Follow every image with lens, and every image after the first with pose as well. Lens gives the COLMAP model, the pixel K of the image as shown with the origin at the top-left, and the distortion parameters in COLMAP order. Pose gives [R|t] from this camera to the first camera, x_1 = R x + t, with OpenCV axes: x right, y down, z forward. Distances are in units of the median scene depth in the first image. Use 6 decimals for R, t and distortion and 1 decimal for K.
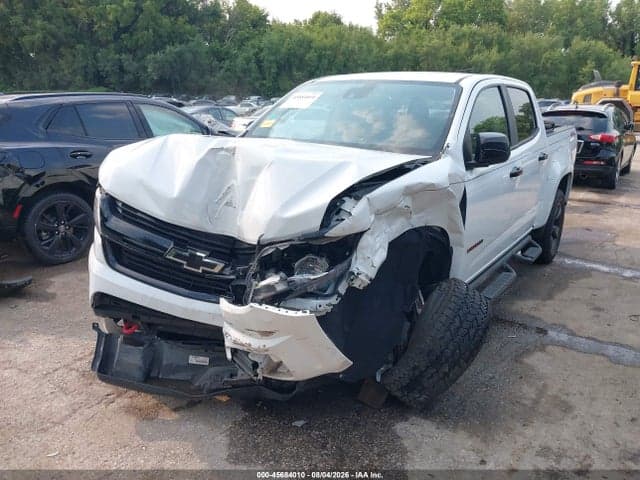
lens RADIAL K [[520.4, 0, 316.0], [0, 520.4, 240.4], [0, 0, 1]] dist [-0.002201, -0.004581]
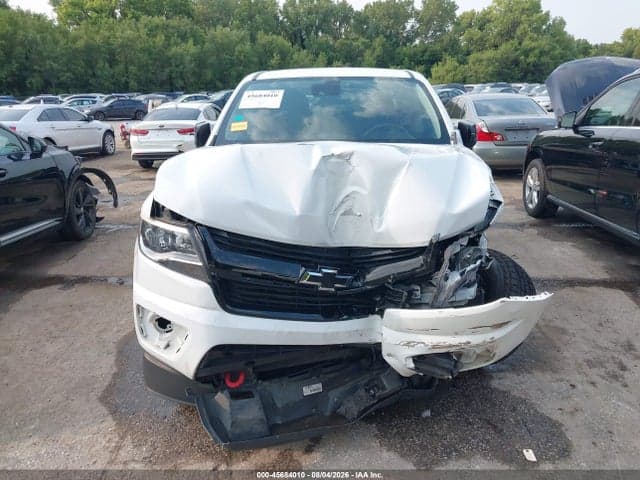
lens RADIAL K [[528.5, 0, 323.2], [0, 528.5, 231.1], [0, 0, 1]] dist [0.002755, 0.002839]
pose [[0.822295, -0.176489, 0.541002, -0.560886], [0.180009, 0.982545, 0.046927, -0.069674], [-0.539841, 0.058797, 0.839711, 0.165219]]
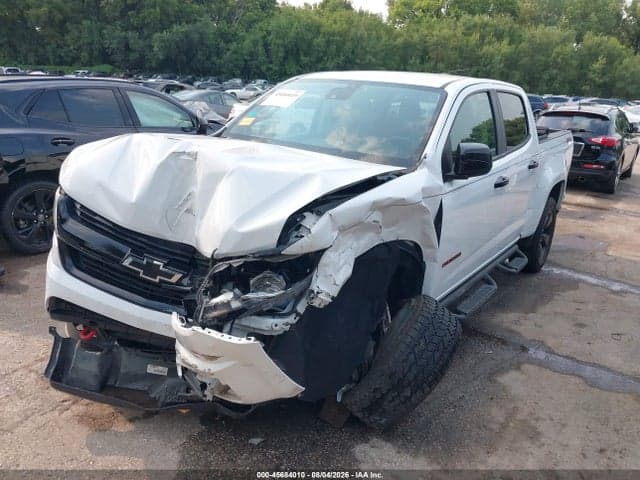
lens RADIAL K [[520.6, 0, 320.0], [0, 520.6, 240.0], [0, 0, 1]] dist [-0.004895, 0.003404]
pose [[0.999283, 0.037861, -0.000235, 0.057033], [-0.037841, 0.998919, 0.027003, -0.040621], [0.001257, -0.026975, 0.999635, 0.034595]]
